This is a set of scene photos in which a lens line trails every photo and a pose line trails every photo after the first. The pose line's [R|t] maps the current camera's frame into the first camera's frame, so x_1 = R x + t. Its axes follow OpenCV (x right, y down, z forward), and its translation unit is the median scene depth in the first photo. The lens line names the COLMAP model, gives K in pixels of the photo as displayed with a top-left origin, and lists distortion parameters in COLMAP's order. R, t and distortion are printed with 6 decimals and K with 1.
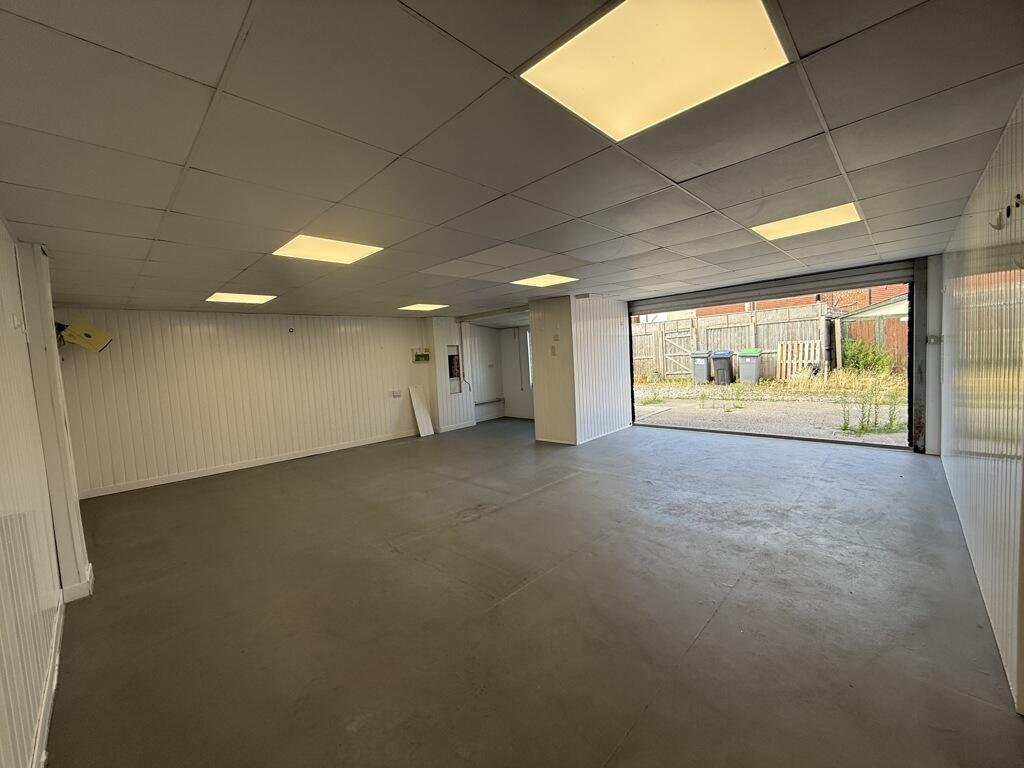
lens RADIAL K [[411.0, 0, 513.4], [0, 411.0, 385.6], [0, 0, 1]] dist [-0.013735, 0.000224]
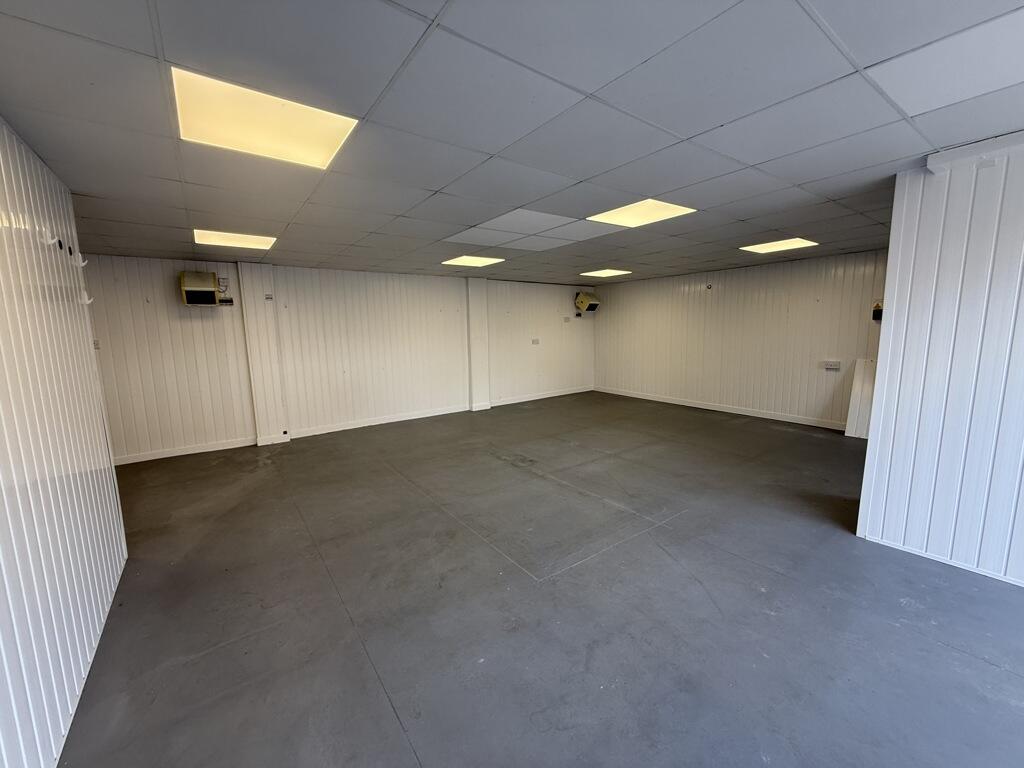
lens RADIAL K [[411.0, 0, 513.4], [0, 411.0, 387.2], [0, 0, 1]] dist [-0.013735, 0.000224]
pose [[-0.157890, 0.216345, -0.963465, 0.817479], [-0.036574, 0.973753, 0.224649, -0.137370], [0.986779, 0.070708, -0.145834, 0.908471]]
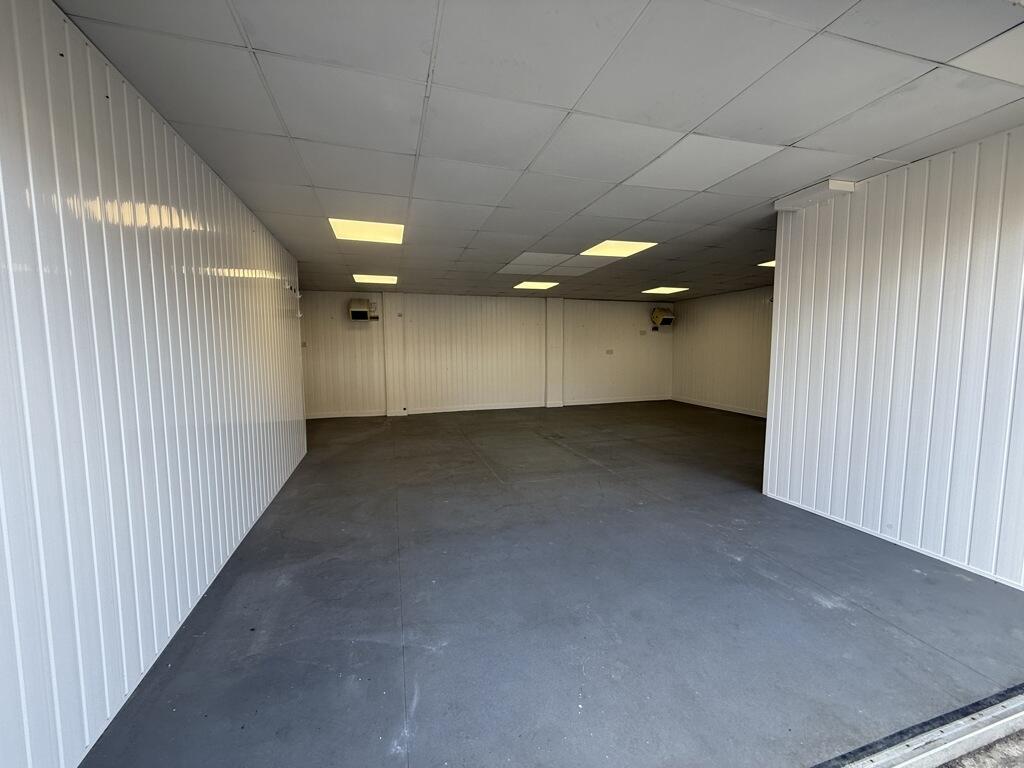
lens RADIAL K [[411.0, 0, 507.5], [0, 411.0, 381.0], [0, 0, 1]] dist [-0.013735, 0.000224]
pose [[-0.484301, 0.142598, -0.863203, 0.965866], [-0.017150, 0.984891, 0.172322, -0.133391], [0.874733, 0.098259, -0.474538, 1.135425]]
